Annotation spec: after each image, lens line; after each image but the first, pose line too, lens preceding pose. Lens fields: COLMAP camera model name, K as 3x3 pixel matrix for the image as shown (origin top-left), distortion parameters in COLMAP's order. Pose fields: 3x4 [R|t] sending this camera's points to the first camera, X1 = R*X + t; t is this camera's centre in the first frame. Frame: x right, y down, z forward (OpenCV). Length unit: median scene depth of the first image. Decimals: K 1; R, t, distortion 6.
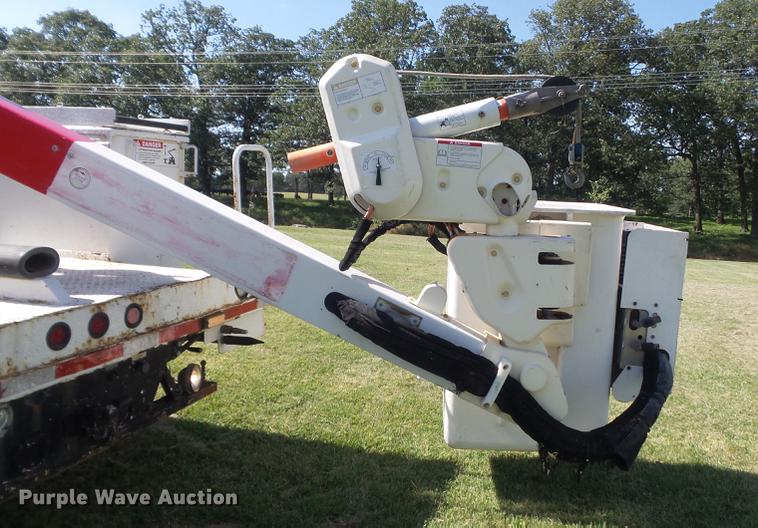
lens RADIAL K [[631.5, 0, 459.3], [0, 631.5, 215.0], [0, 0, 1]] dist [0.002633, -0.000736]
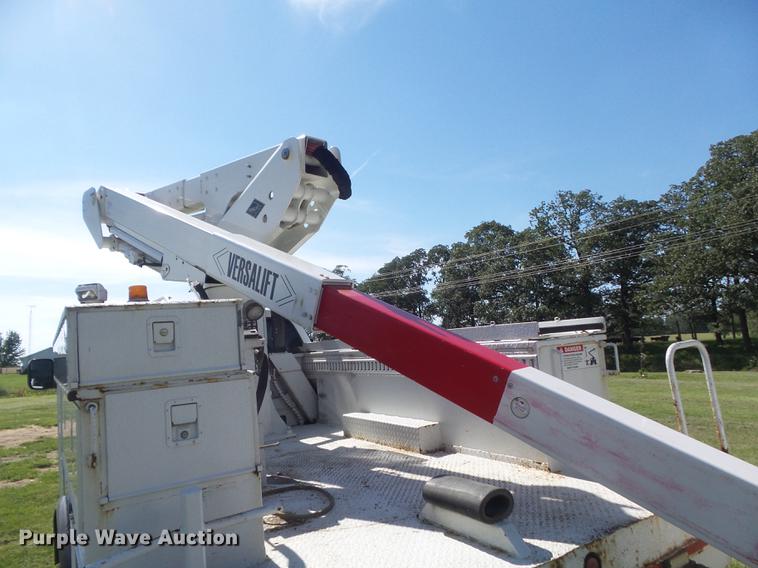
lens RADIAL K [[526.8, 0, 382.9], [0, 526.8, 289.4], [0, 0, 1]] dist [0.002108, 0.006699]
pose [[0.719896, -0.160915, -0.675171, -0.108536], [0.069285, 0.984556, -0.160777, -0.083521], [0.690615, 0.068964, 0.719927, 0.156653]]
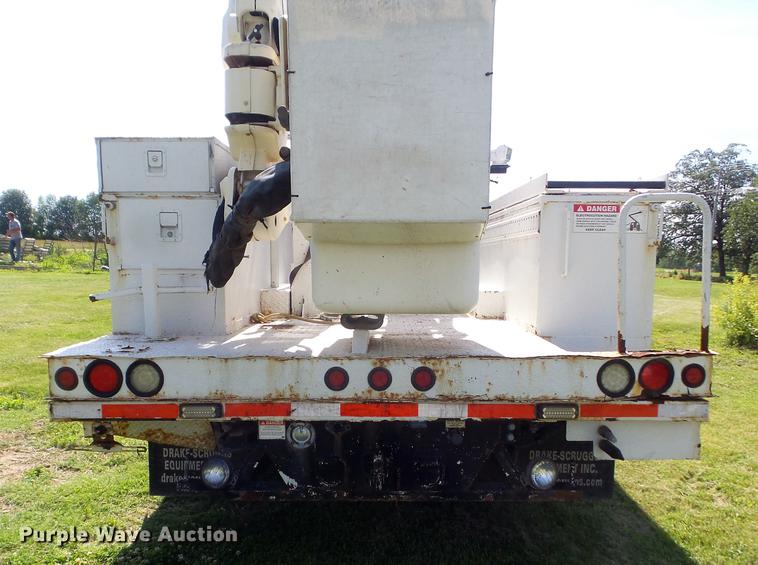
lens RADIAL K [[648.4, 0, 379.6], [0, 648.4, 344.9], [0, 0, 1]] dist [-0.005291, 0.032259]
pose [[0.237843, 0.092457, -0.966893, 0.301001], [-0.050977, 0.995276, 0.082631, 0.016191], [0.969965, 0.029636, 0.241432, 0.452181]]
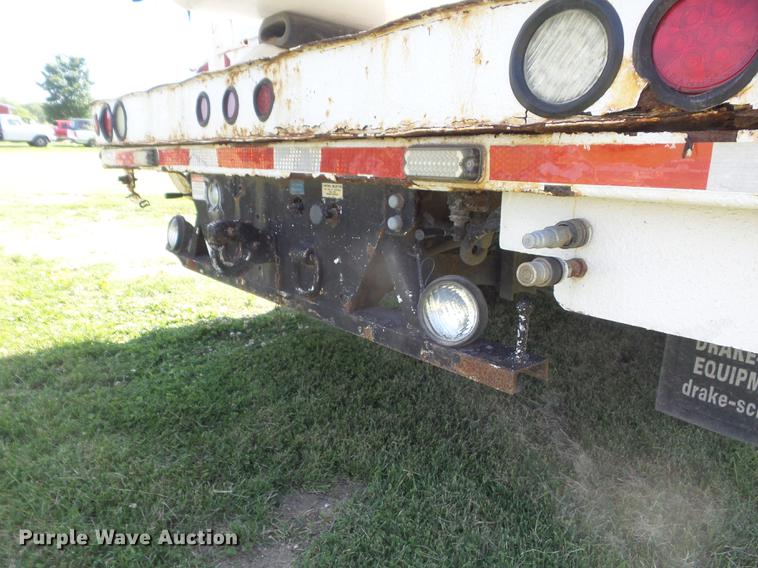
lens RADIAL K [[526.8, 0, 382.4], [0, 526.8, 298.6], [0, 0, 1]] dist [0.002108, 0.006699]
pose [[-0.562052, 0.154860, -0.812475, -0.095372], [-0.091749, 0.964580, 0.247322, 0.136665], [0.821997, 0.213552, -0.527936, 0.922632]]
